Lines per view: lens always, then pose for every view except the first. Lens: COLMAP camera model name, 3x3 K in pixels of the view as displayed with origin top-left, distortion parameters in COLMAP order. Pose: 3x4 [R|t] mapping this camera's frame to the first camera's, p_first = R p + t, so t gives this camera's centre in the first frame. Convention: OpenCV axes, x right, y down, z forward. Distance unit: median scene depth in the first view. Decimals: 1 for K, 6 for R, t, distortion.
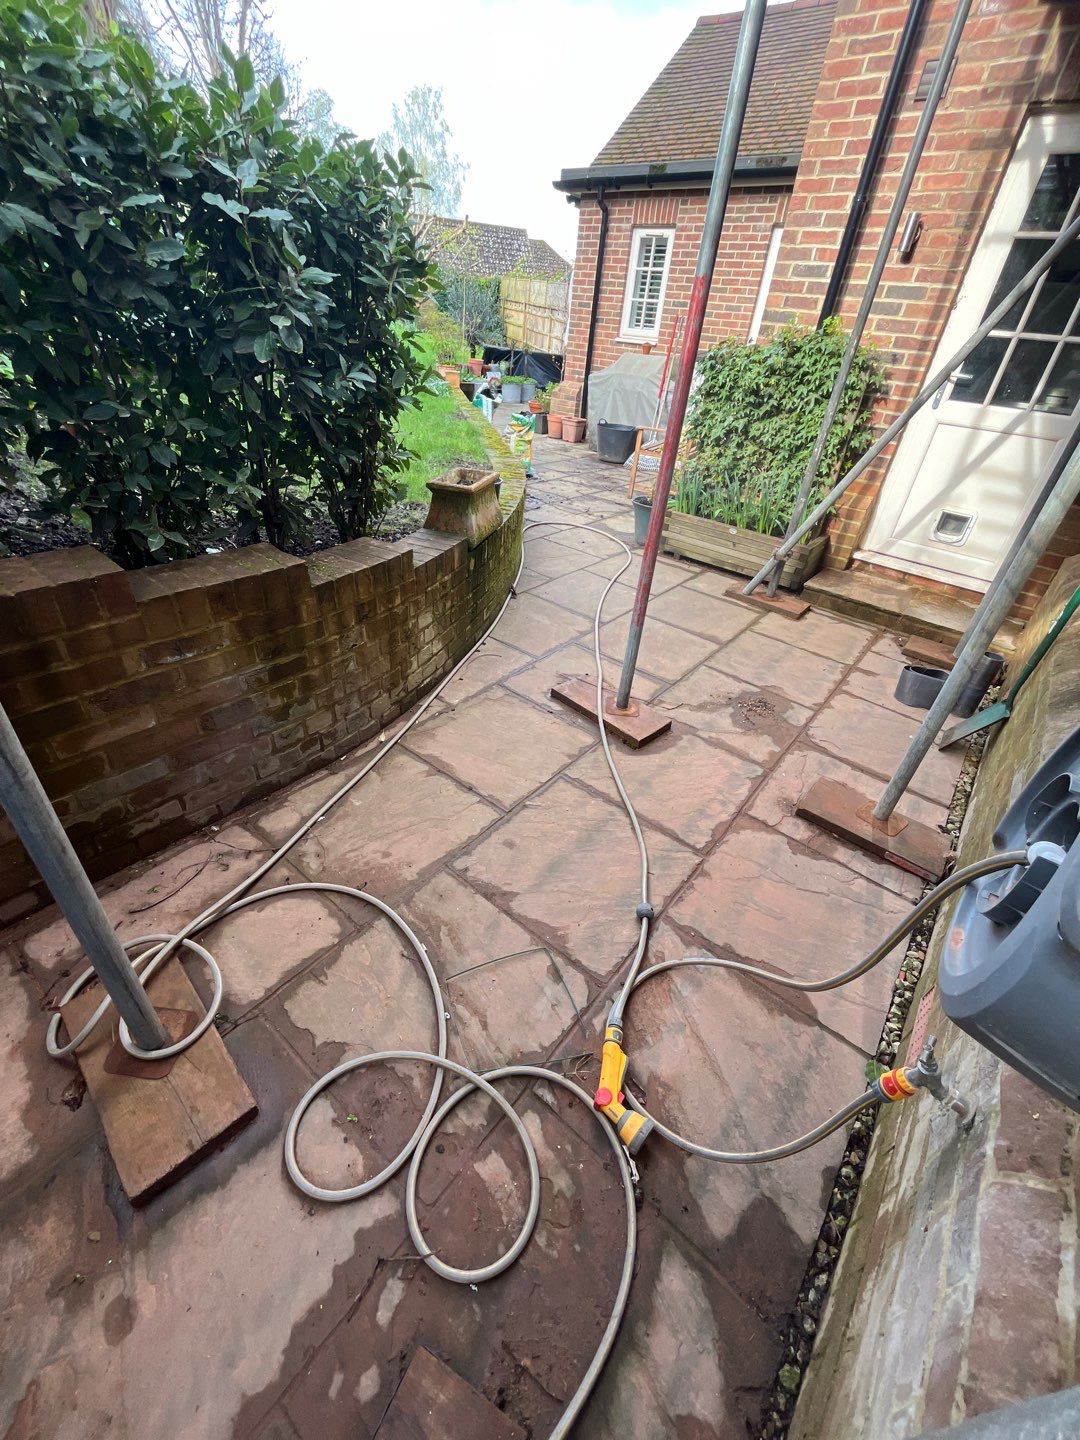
lens RADIAL K [[583.5, 0, 540.0], [0, 583.5, 720.0], [0, 0, 1]] dist [-0.003117, -0.000210]
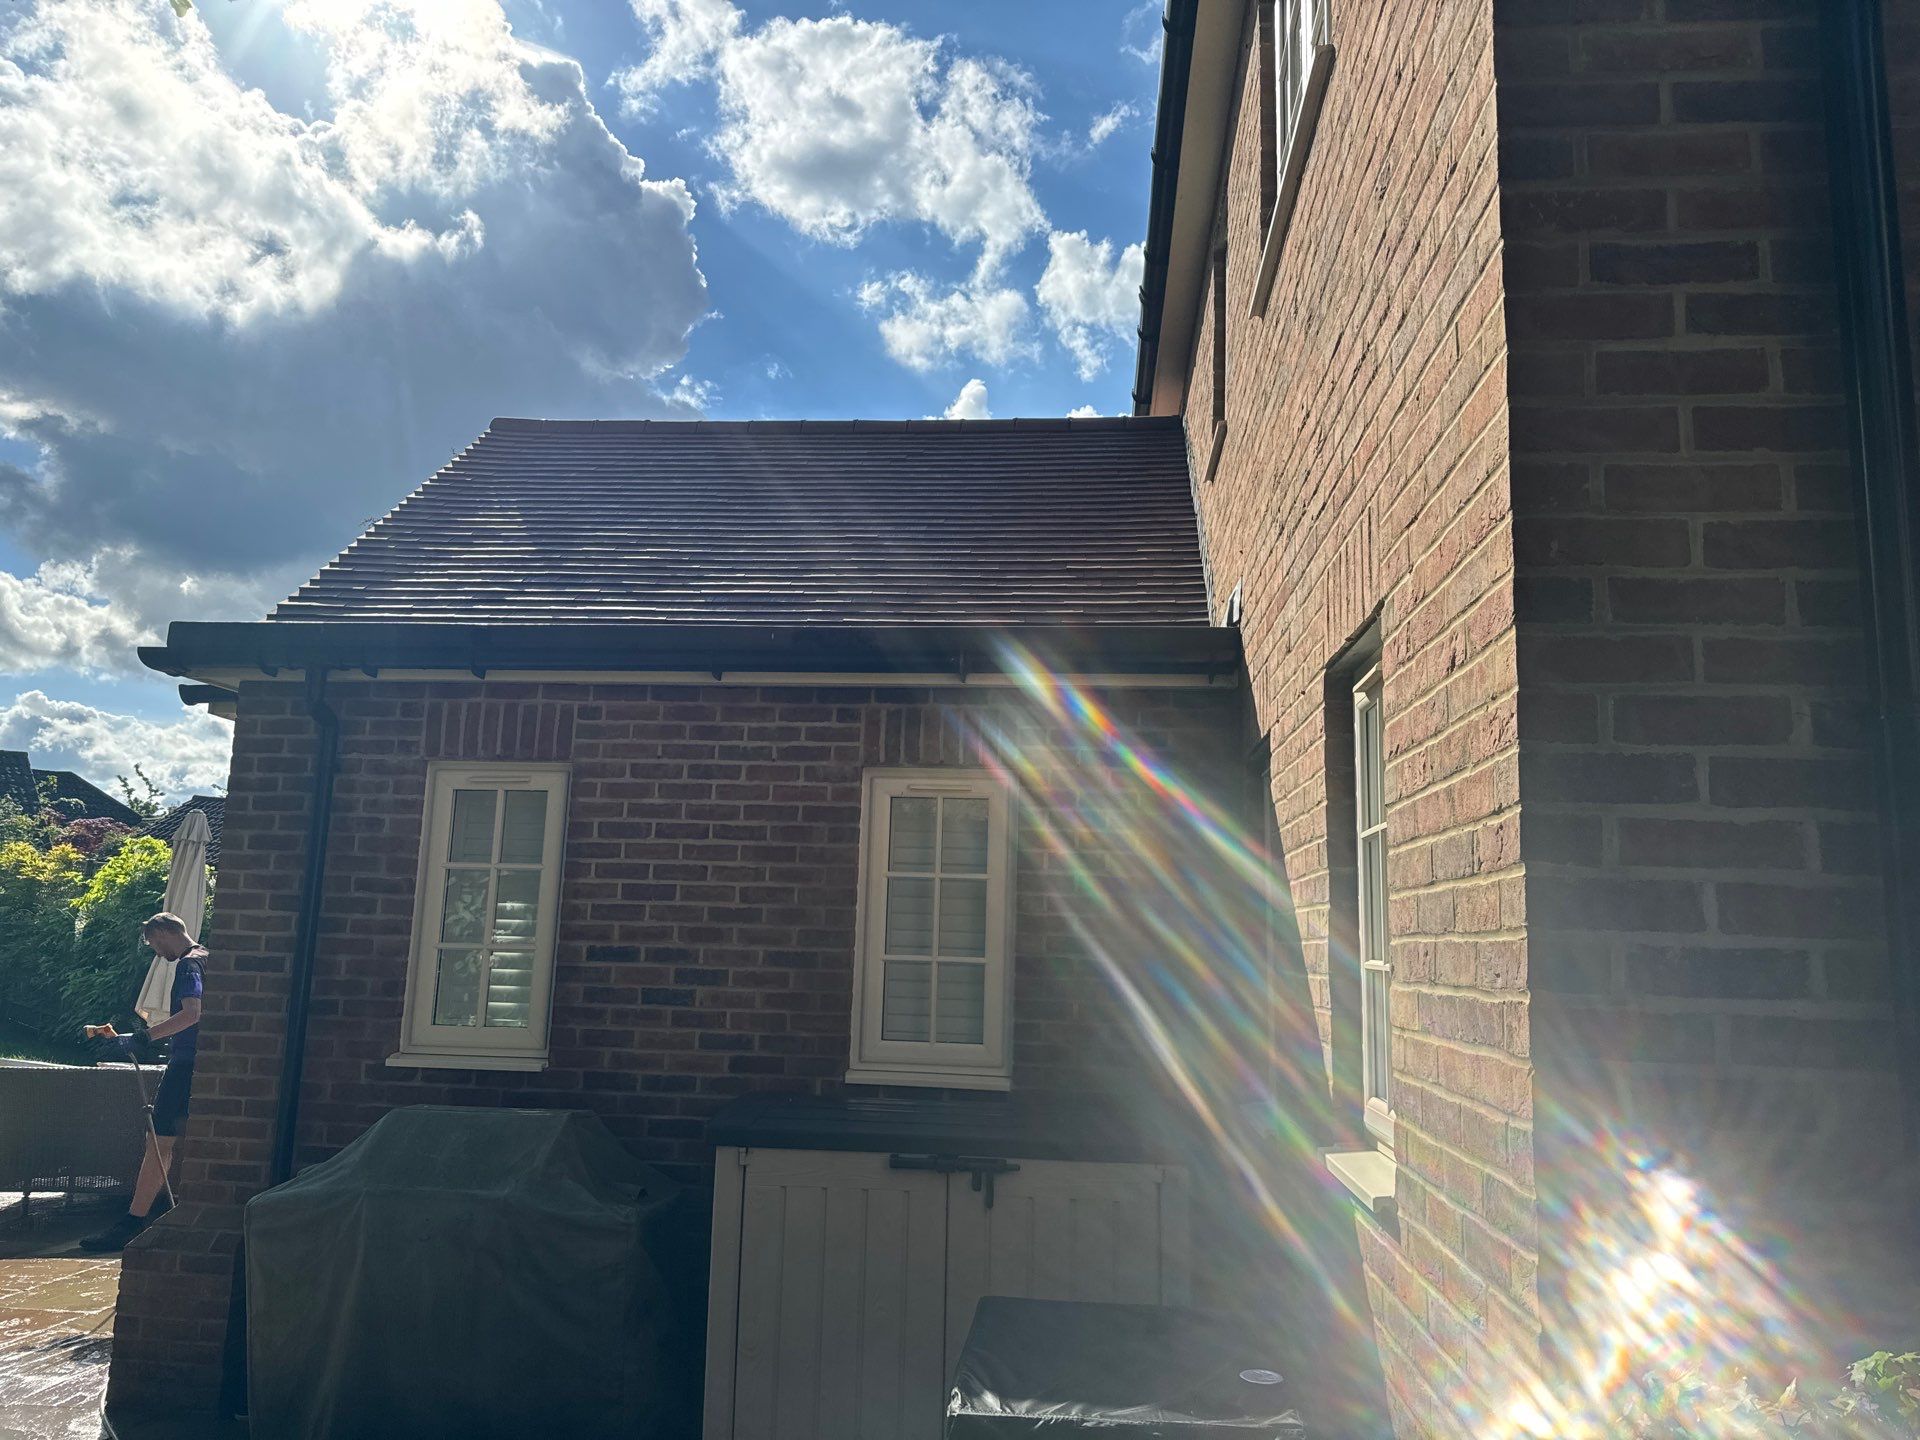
lens RADIAL K [[1349.7, 0, 943.5], [0, 1349.7, 724.4], [0, 0, 1]] dist [0.162244, -0.280398]
pose [[0.832764, 0.041407, 0.552078, -0.030526], [0.339731, 0.749150, -0.568645, -0.360090], [-0.437135, 0.661105, 0.609798, 0.429599]]
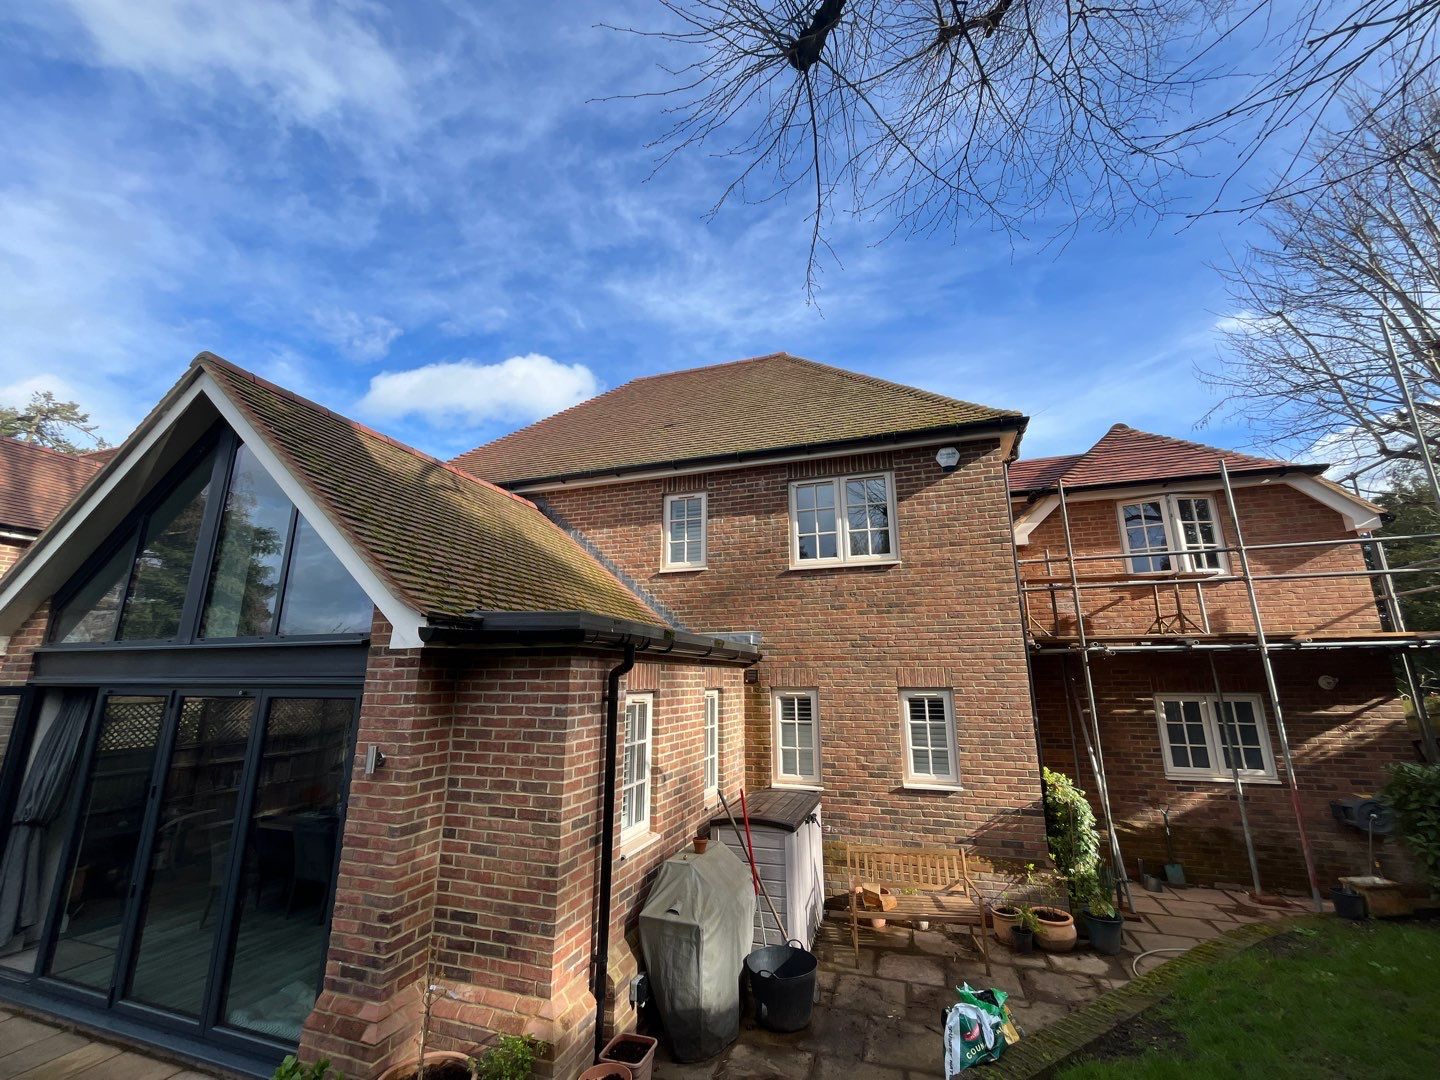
lens RADIAL K [[583.5, 0, 715.5], [0, 583.5, 541.8], [0, 0, 1]] dist [-0.003117, -0.000210]
pose [[-0.345327, 0.142657, 0.927577, -0.563681], [0.509925, 0.858272, 0.057841, -1.102893], [-0.787862, 0.492968, -0.369129, 1.213715]]
